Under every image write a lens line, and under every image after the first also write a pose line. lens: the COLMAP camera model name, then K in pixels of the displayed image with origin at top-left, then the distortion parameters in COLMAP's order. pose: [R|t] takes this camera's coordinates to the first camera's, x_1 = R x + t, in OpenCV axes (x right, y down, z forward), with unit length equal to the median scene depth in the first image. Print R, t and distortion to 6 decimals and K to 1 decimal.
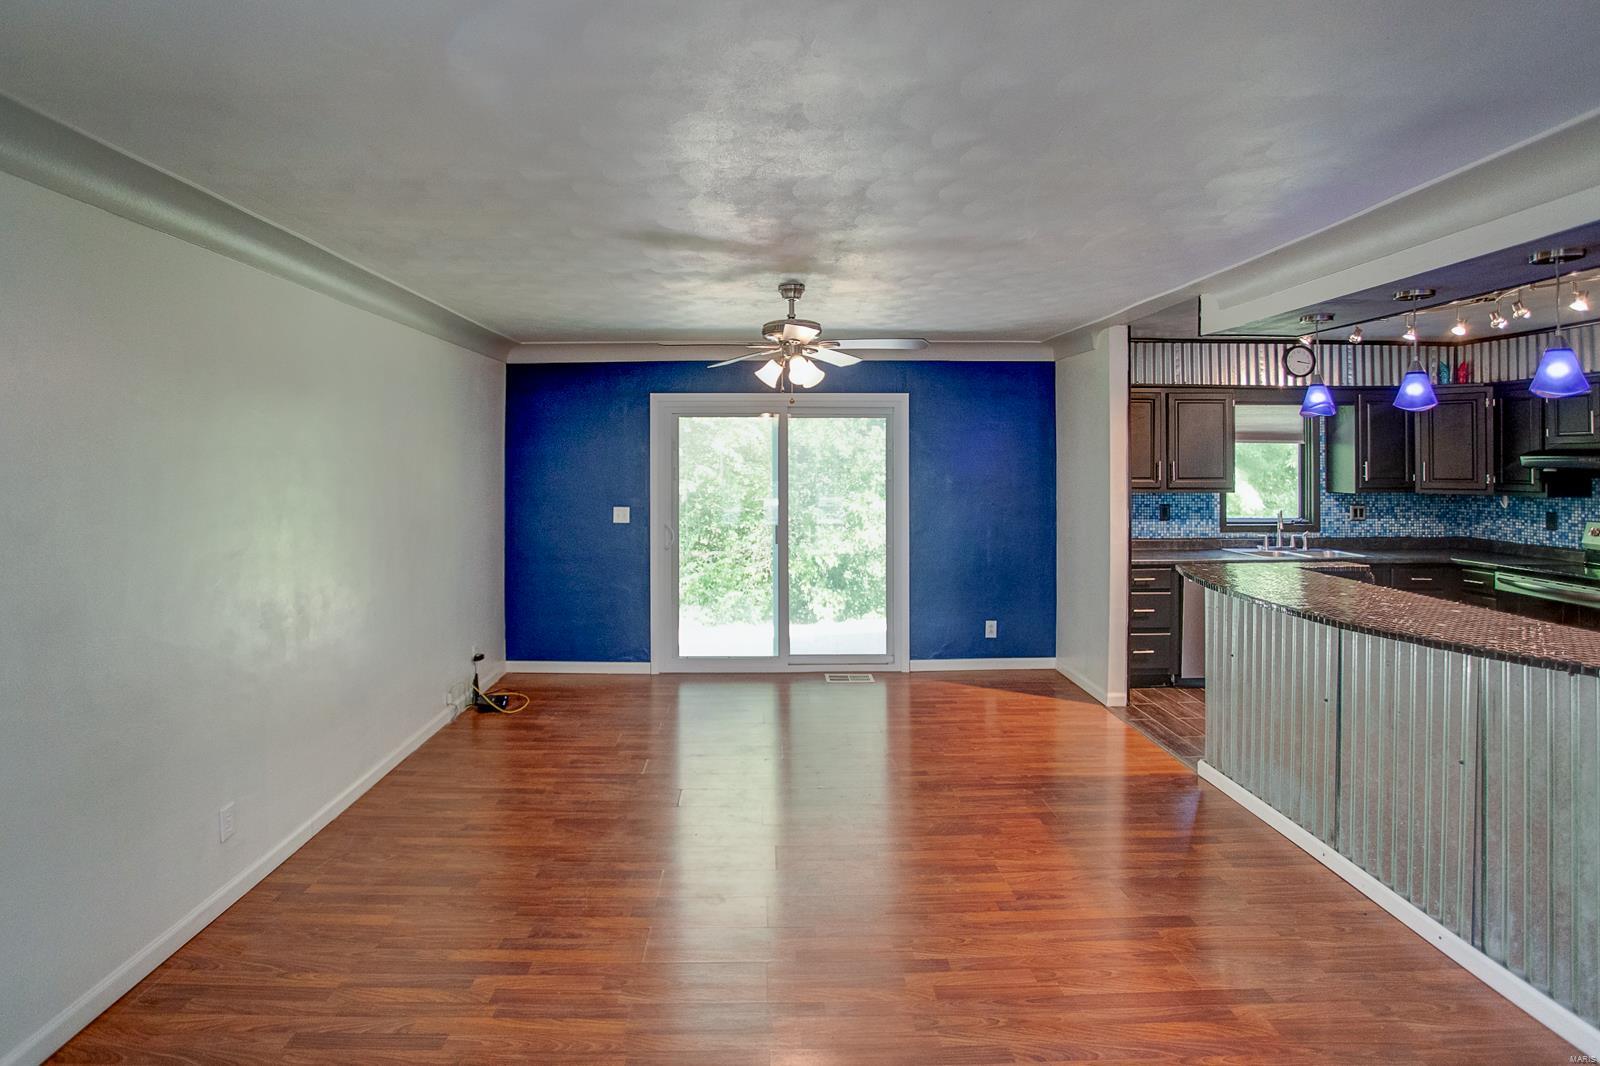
lens RADIAL K [[833.1, 0, 771.9], [0, 833.1, 474.6], [0, 0, 1]] dist [-0.014342, 0.012378]
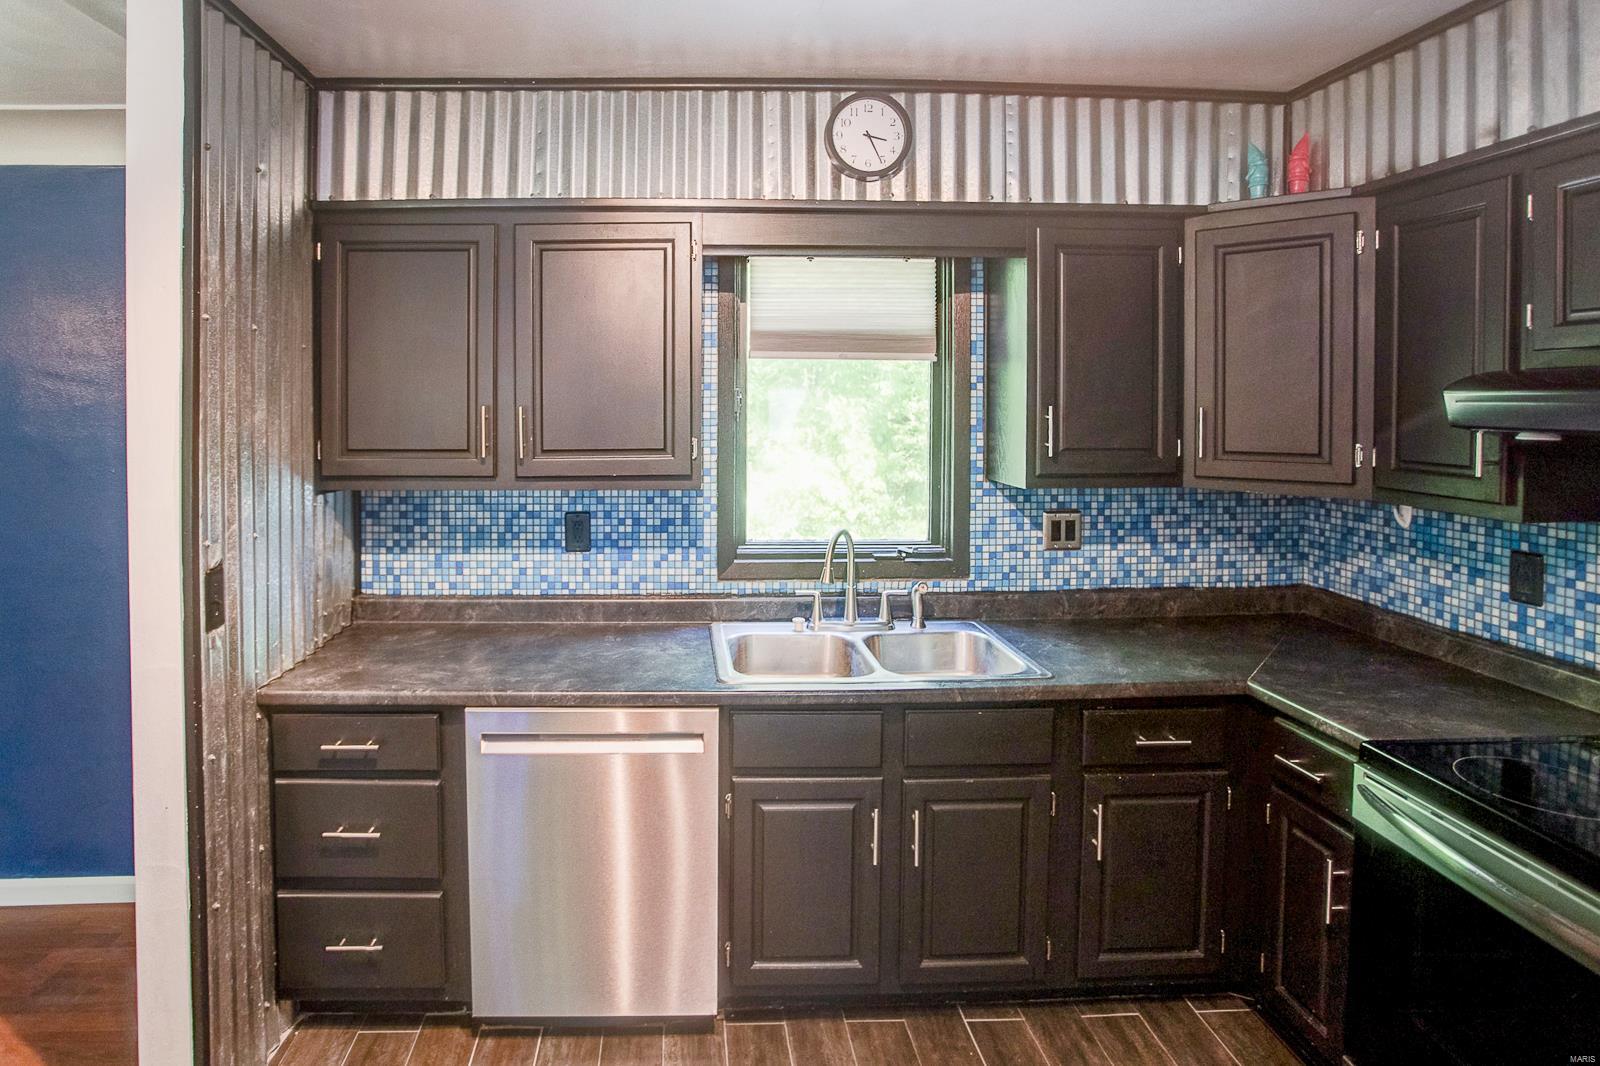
lens RADIAL K [[833.1, 0, 748.5], [0, 833.1, 438.2], [0, 0, 1]] dist [-0.014342, 0.012378]
pose [[0.999607, 0.003599, 0.027810, 0.549904], [-0.004351, 0.999625, 0.027026, -0.010542], [-0.027702, -0.027136, 0.999248, 0.604860]]
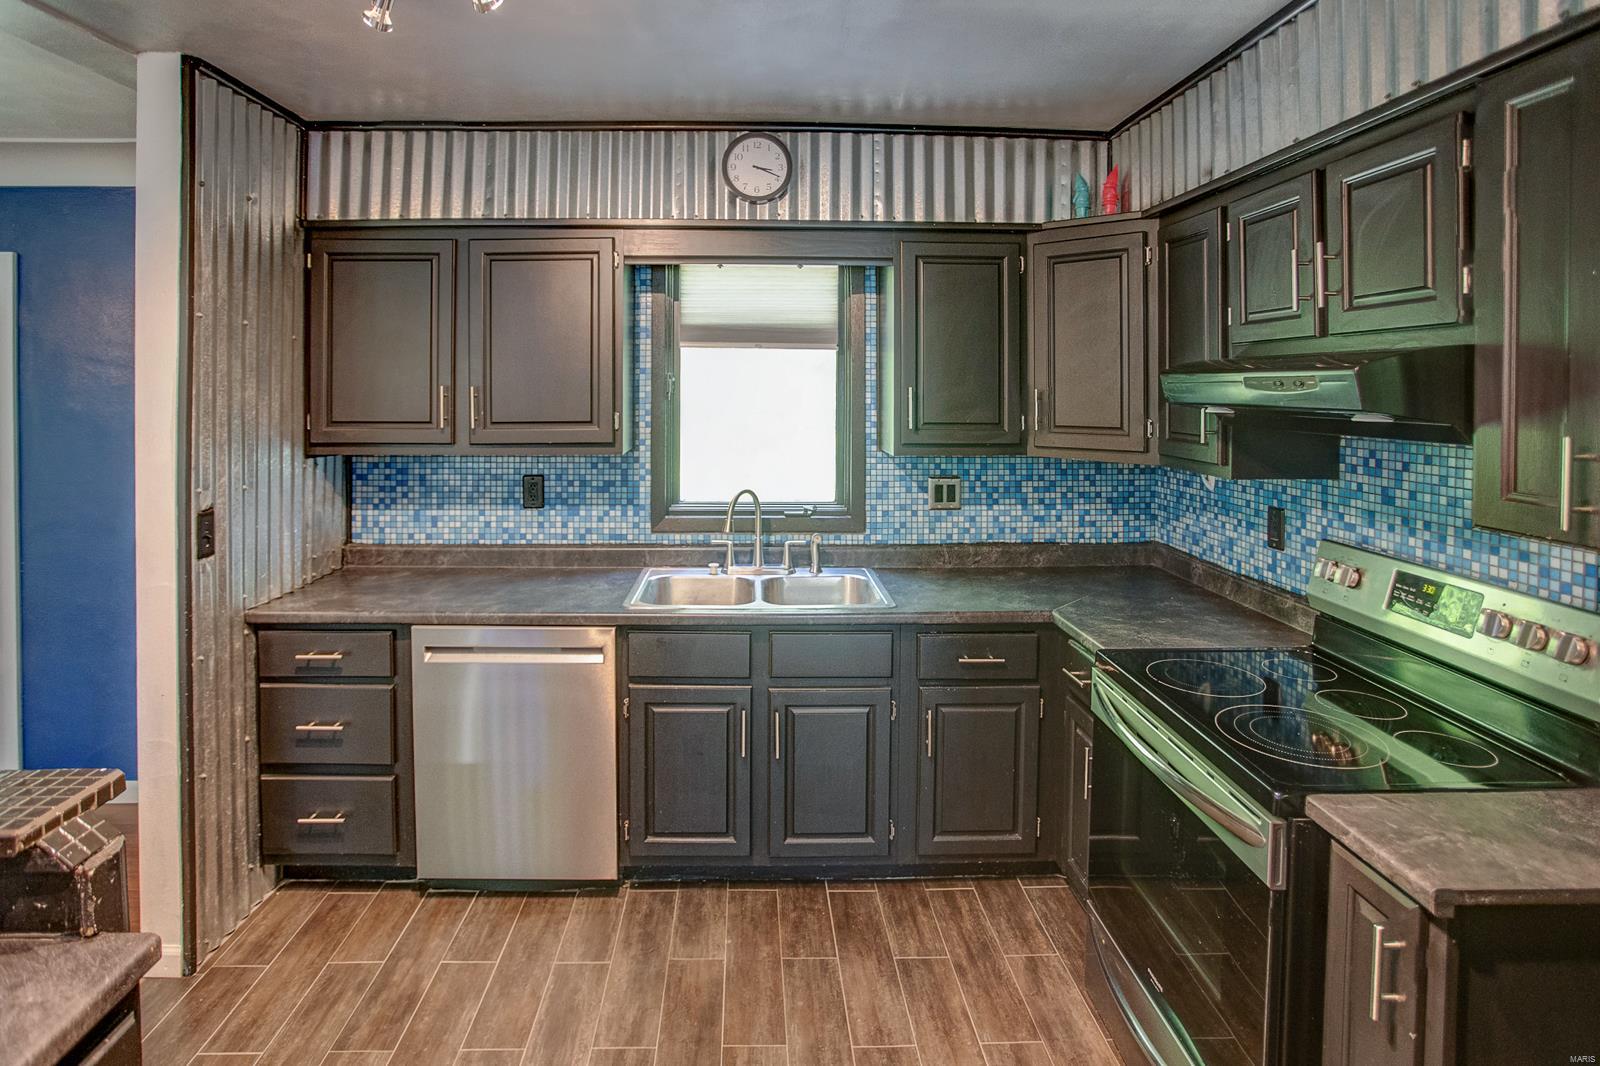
lens RADIAL K [[826.3, 0, 818.5], [0, 826.3, 414.8], [0, 0, 1]] dist [0.009327, -0.000438]
pose [[0.999774, 0.007803, 0.019774, 0.634722], [-0.008118, 0.999841, 0.015896, -0.007645], [-0.019646, -0.016053, 0.999678, 0.524982]]
